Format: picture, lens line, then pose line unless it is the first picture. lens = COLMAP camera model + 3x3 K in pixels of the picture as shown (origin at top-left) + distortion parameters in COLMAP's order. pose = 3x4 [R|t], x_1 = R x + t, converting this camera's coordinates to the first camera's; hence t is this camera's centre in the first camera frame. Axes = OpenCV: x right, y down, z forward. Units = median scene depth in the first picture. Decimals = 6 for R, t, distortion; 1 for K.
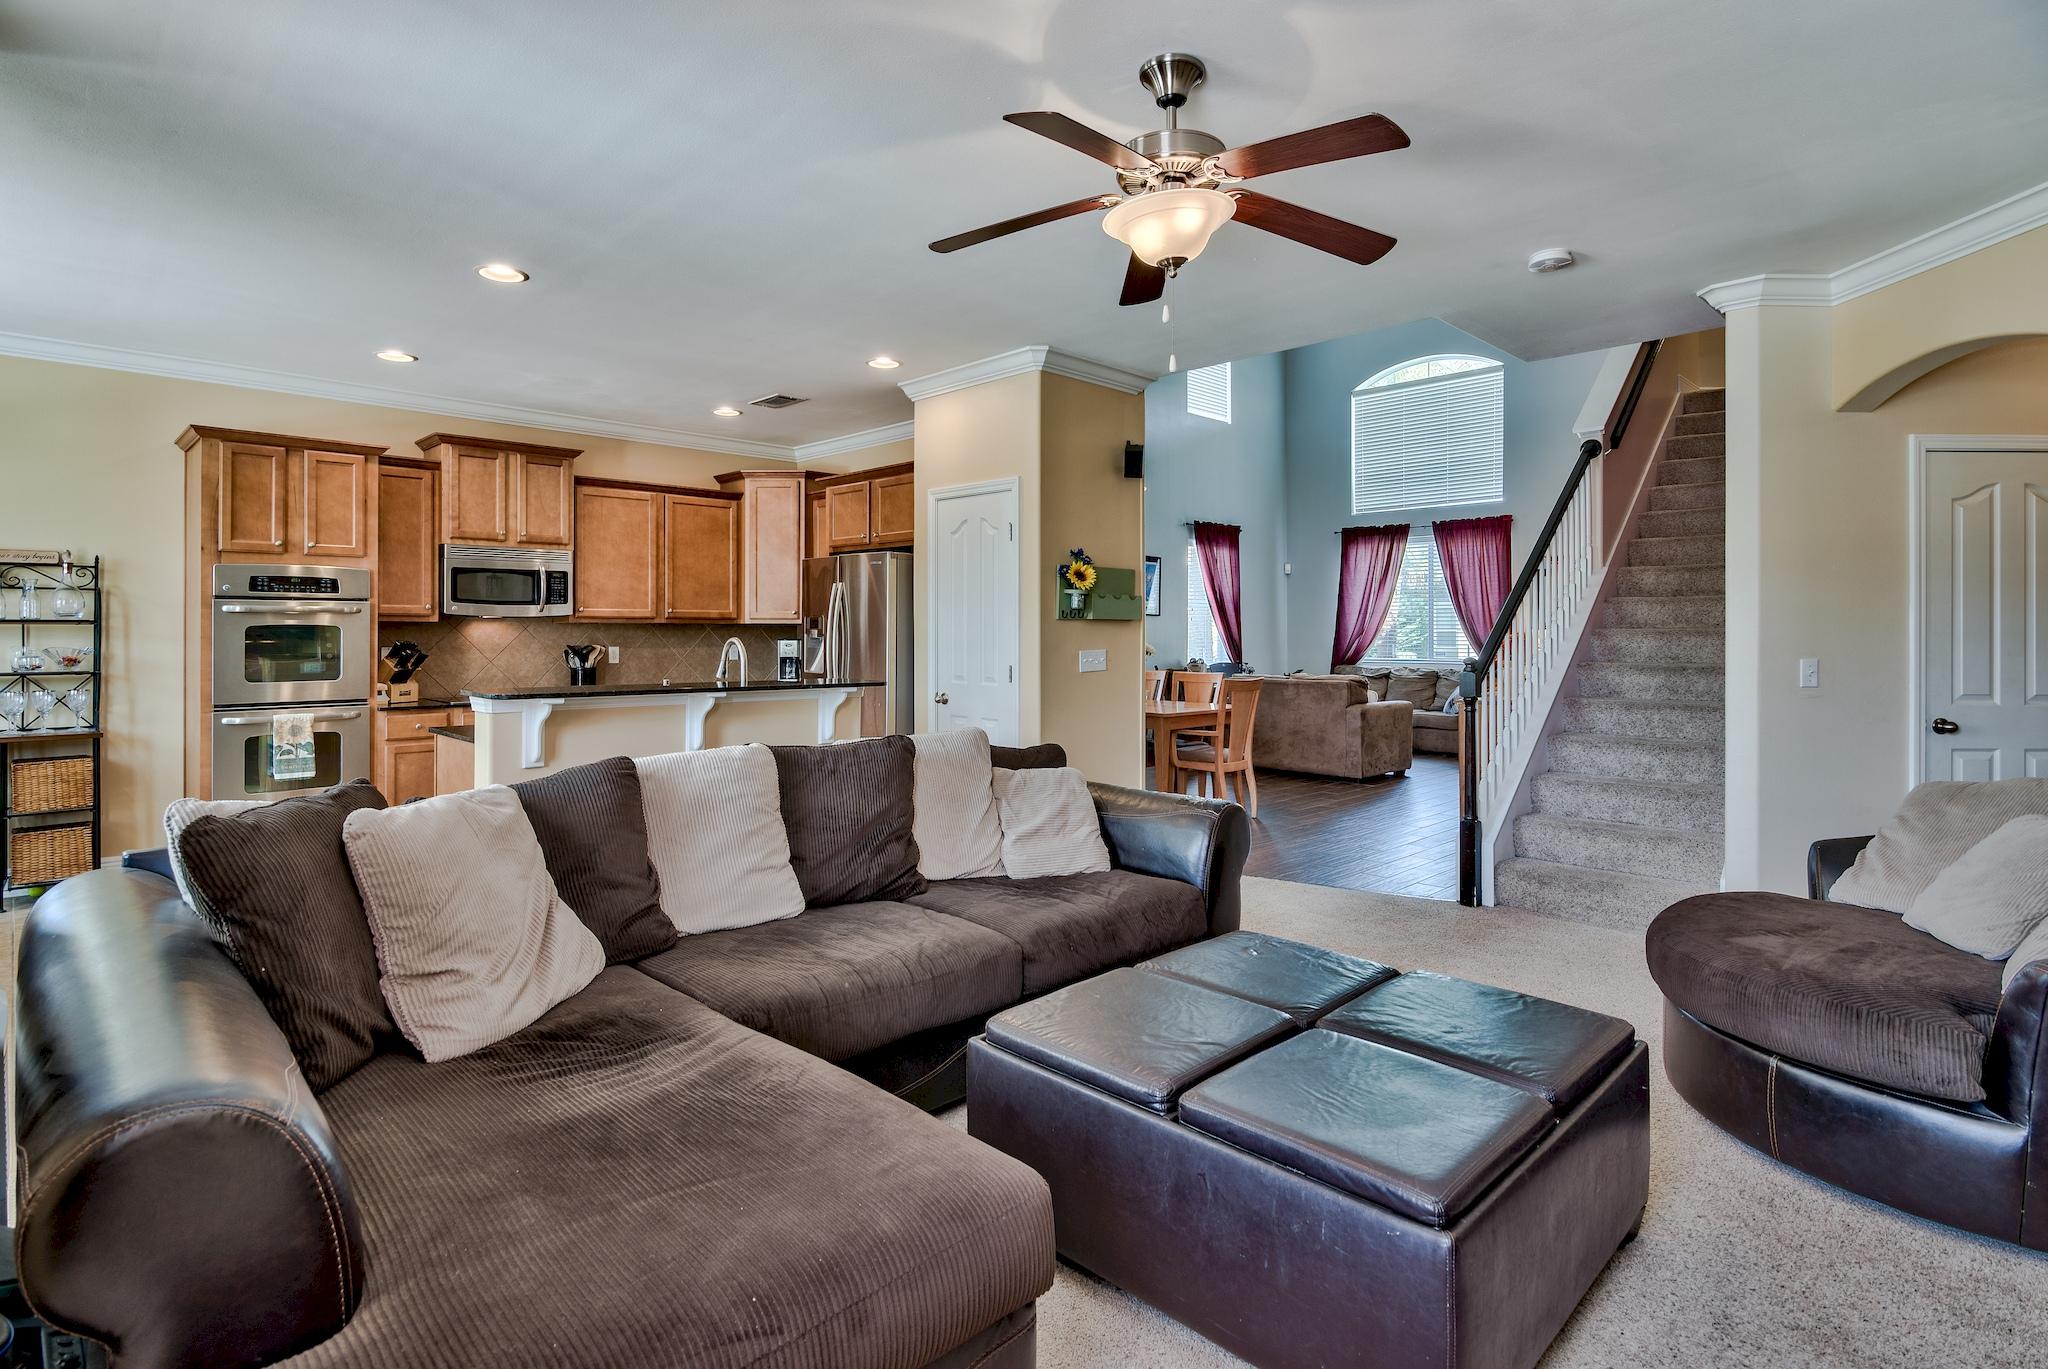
lens RADIAL K [[1002.9, 0, 1037.9], [0, 1002.9, 627.4], [0, 0, 1]] dist [-0.006172, 0.001203]
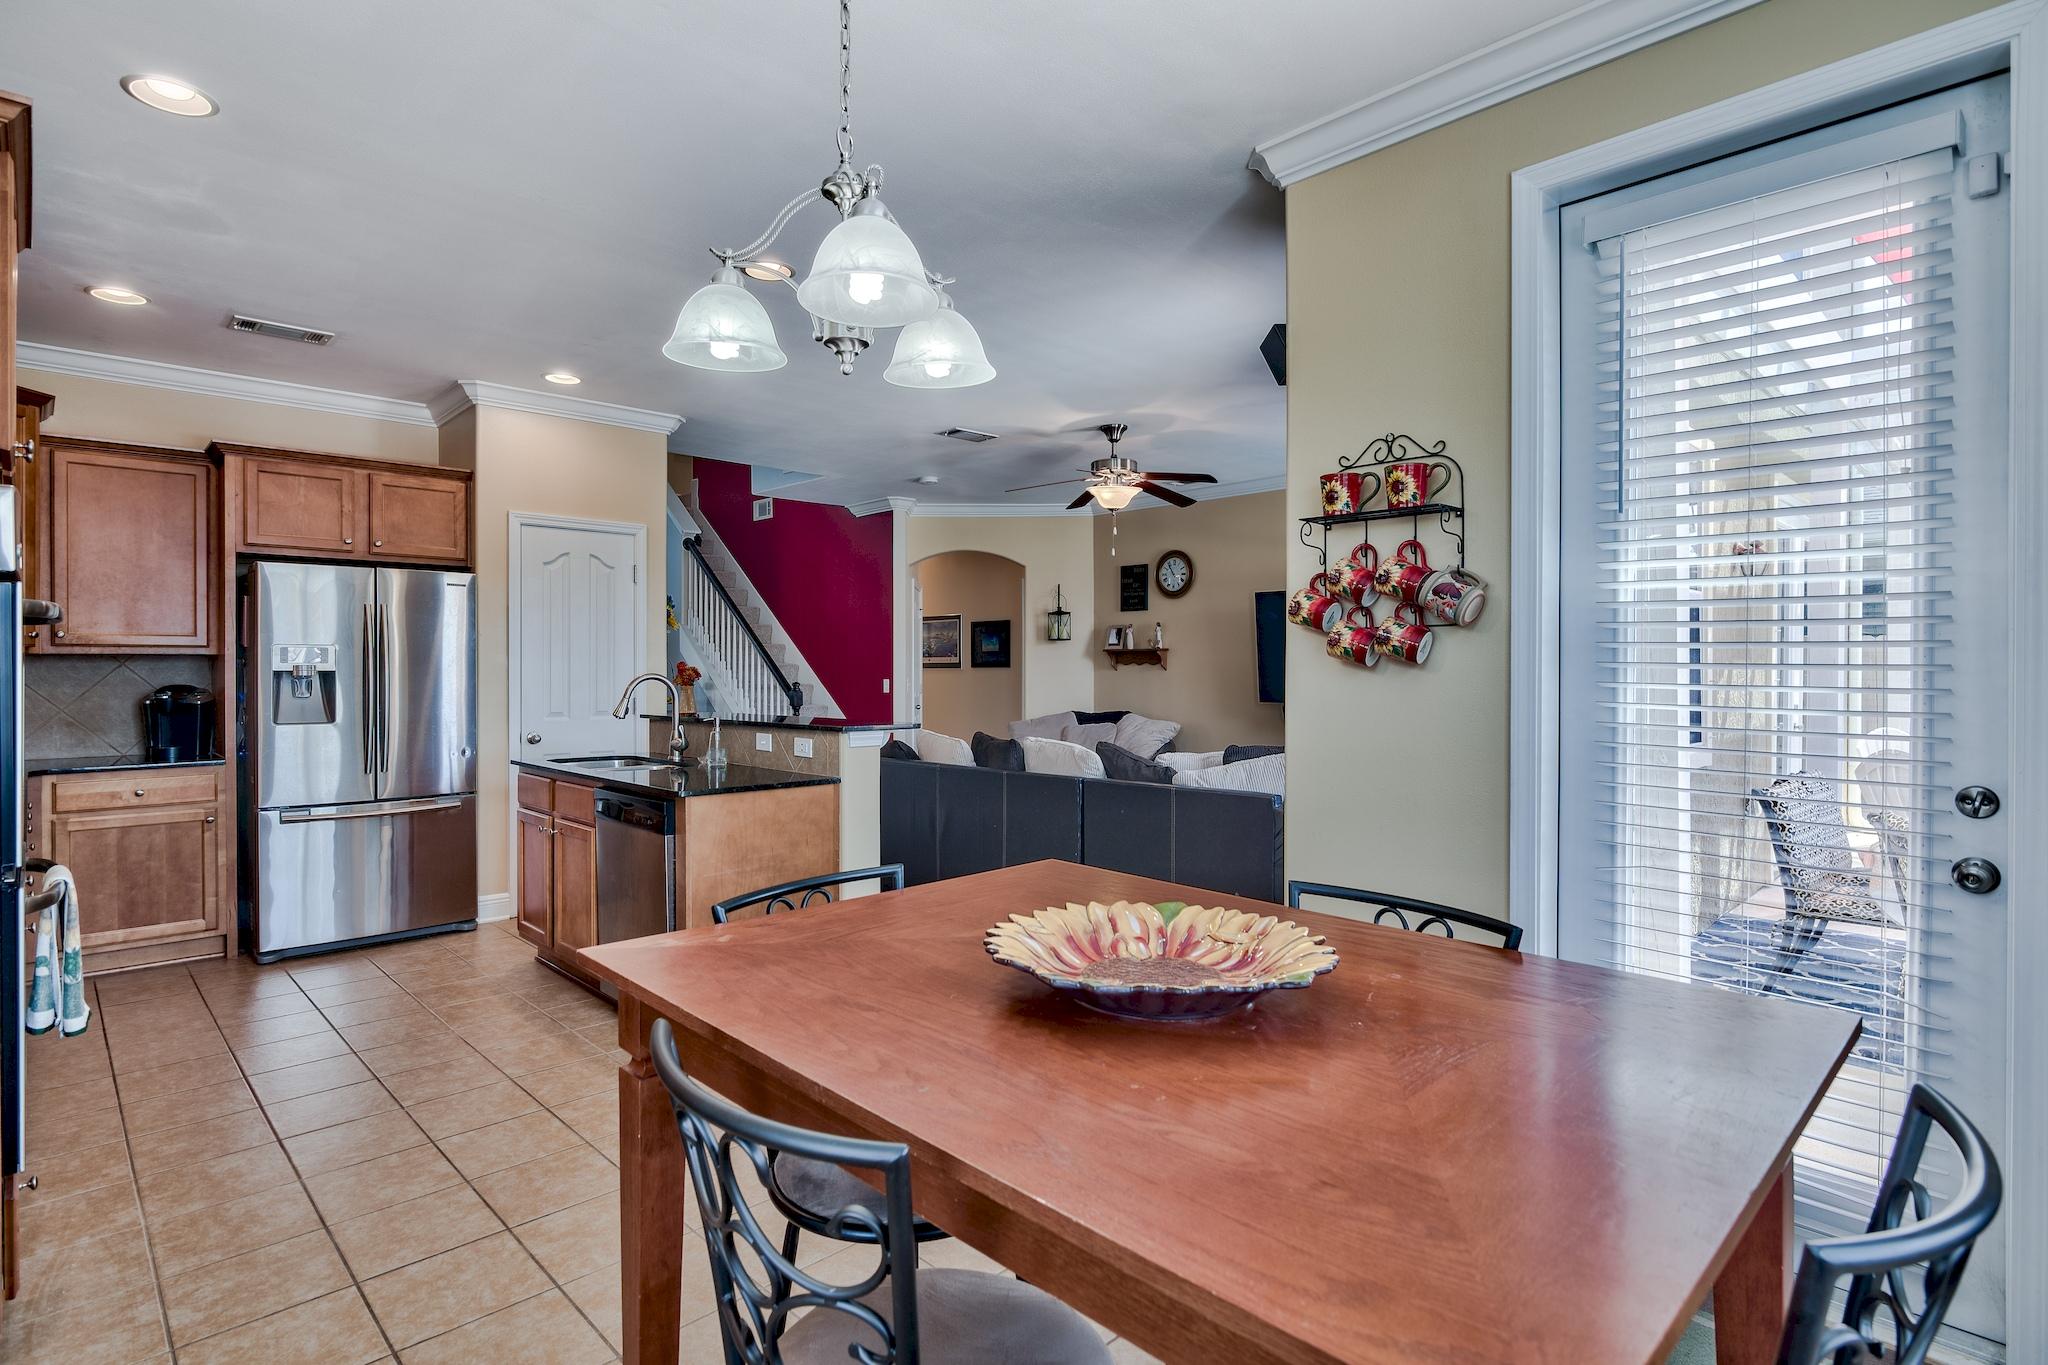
lens RADIAL K [[1002.9, 0, 1007.4], [0, 1002.9, 672.5], [0, 0, 1]] dist [-0.006172, 0.001203]
pose [[0.016773, -0.008590, 0.999822, -0.921713], [-0.003104, 0.999958, 0.008643, 0.000276], [-0.999855, -0.003249, 0.016745, 0.494530]]
